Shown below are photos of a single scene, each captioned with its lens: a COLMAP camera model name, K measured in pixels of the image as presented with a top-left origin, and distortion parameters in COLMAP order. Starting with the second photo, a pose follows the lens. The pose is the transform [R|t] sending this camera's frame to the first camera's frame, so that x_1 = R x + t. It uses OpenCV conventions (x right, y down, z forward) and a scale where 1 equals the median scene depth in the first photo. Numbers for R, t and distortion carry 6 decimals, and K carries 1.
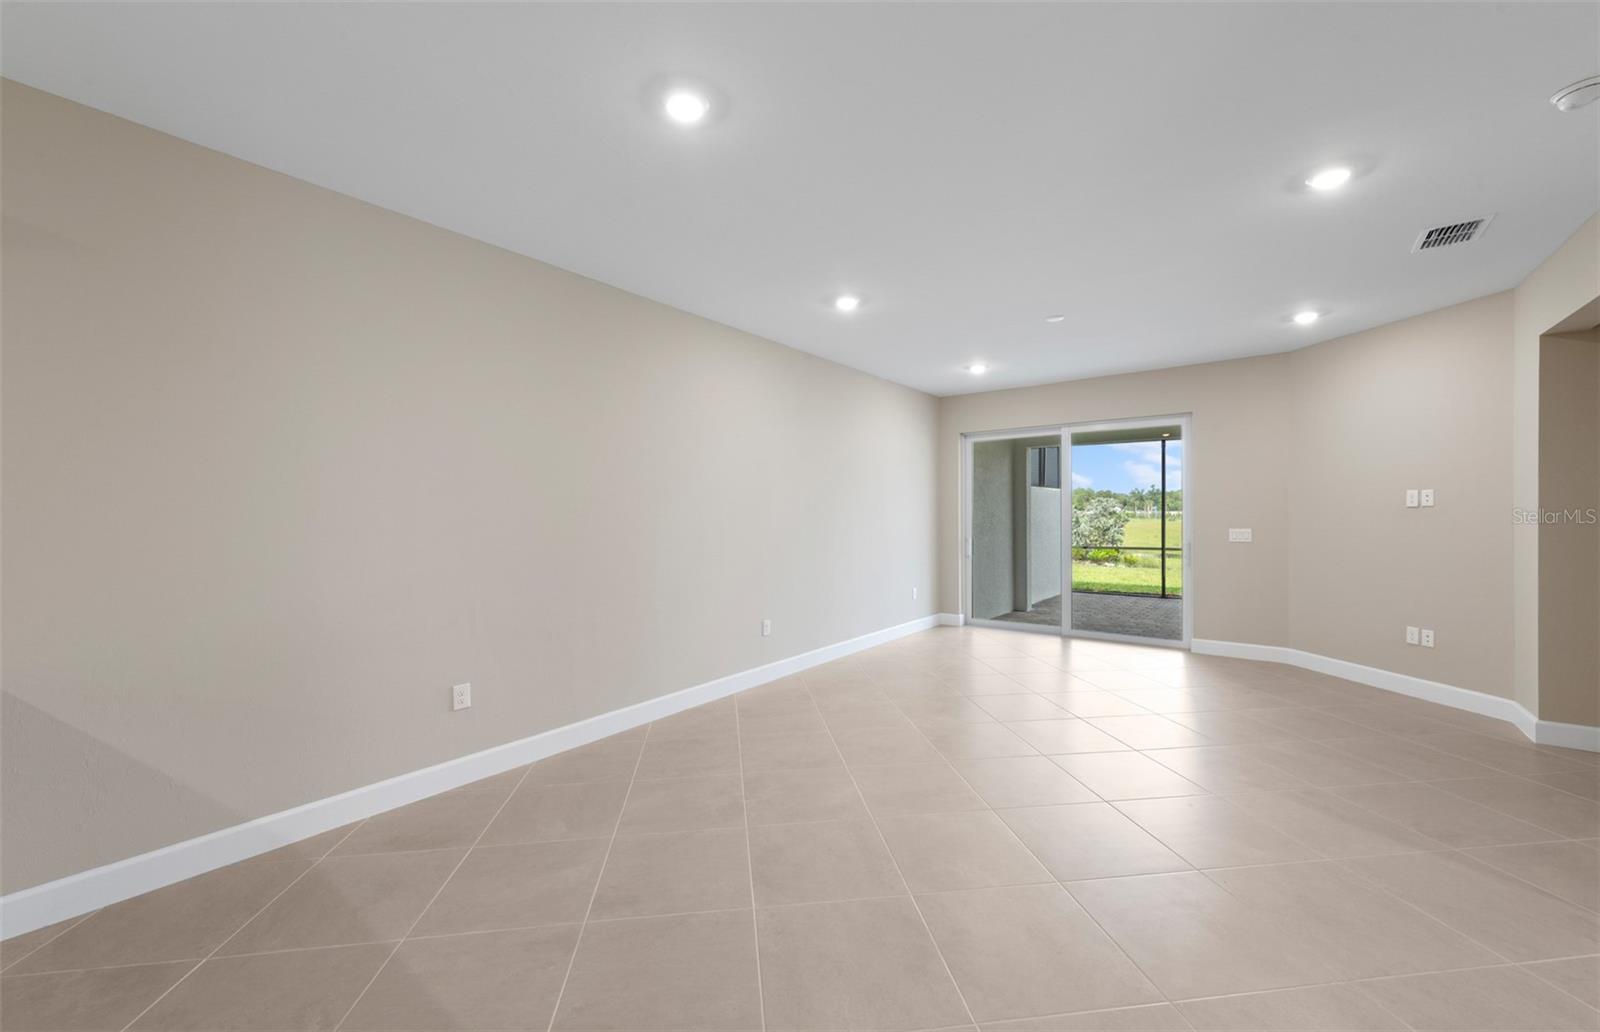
lens RADIAL K [[617.3, 0, 800.0], [0, 617.3, 516.0], [0, 0, 1]] dist [0.006151, -0.000237]
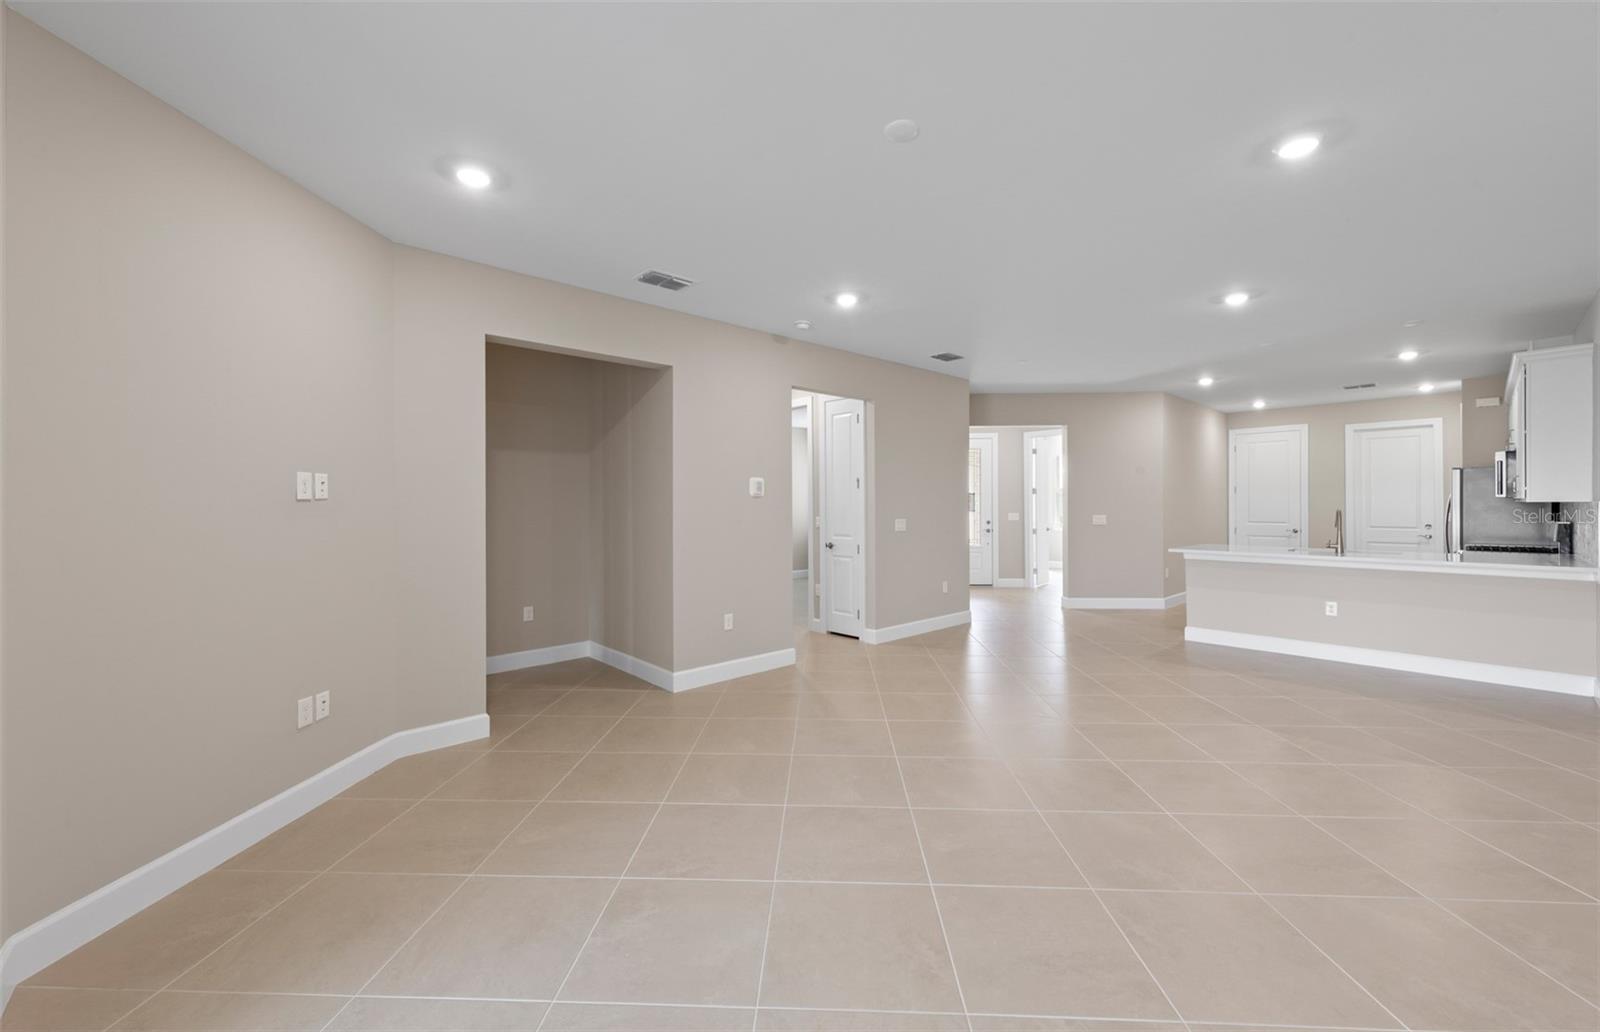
lens RADIAL K [[614.9, 0, 793.7], [0, 614.9, 505.7], [0, 0, 1]] dist [0.000943, -0.000093]
pose [[-0.983379, 0.010171, 0.181281, 0.267351], [0.010701, 0.999941, 0.001942, -0.003614], [-0.181250, 0.003850, -0.983429, 0.993686]]
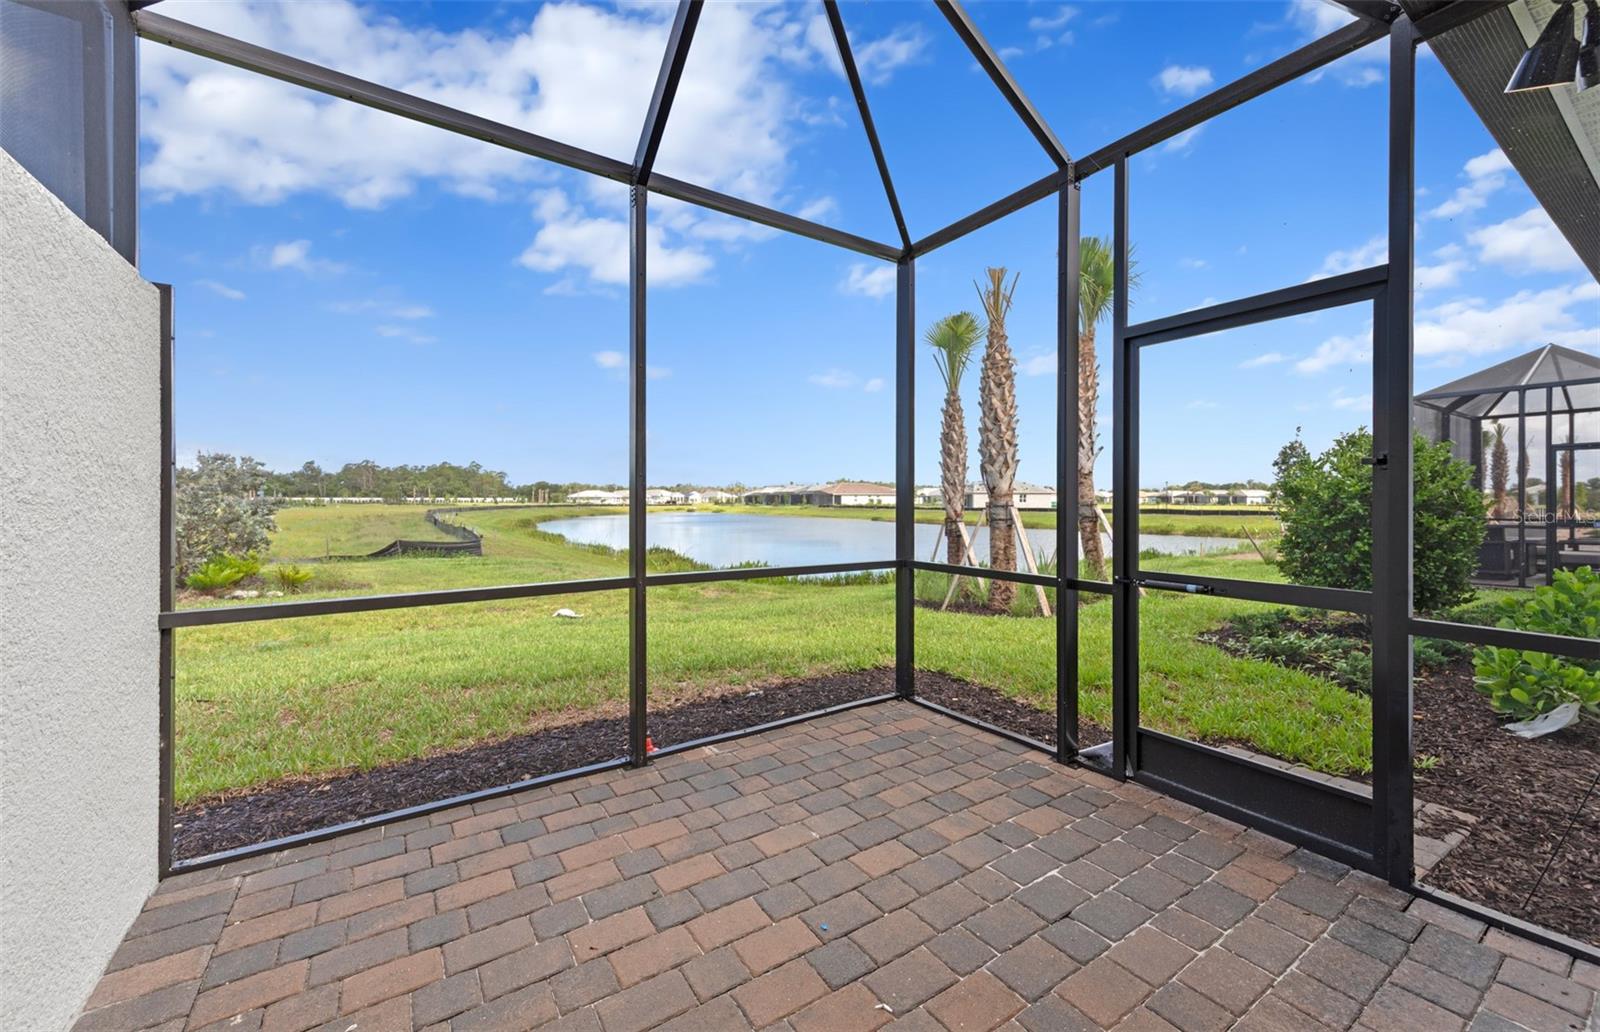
lens RADIAL K [[619.6, 0, 801.3], [0, 619.6, 500.0], [0, 0, 1]] dist [0.007706, -0.000584]
pose [[0.321220, 0.004648, 0.946993, 0.567262], [0.000904, 0.999986, -0.005214, 0.031435], [-0.947004, 0.002531, 0.321211, 1.365916]]
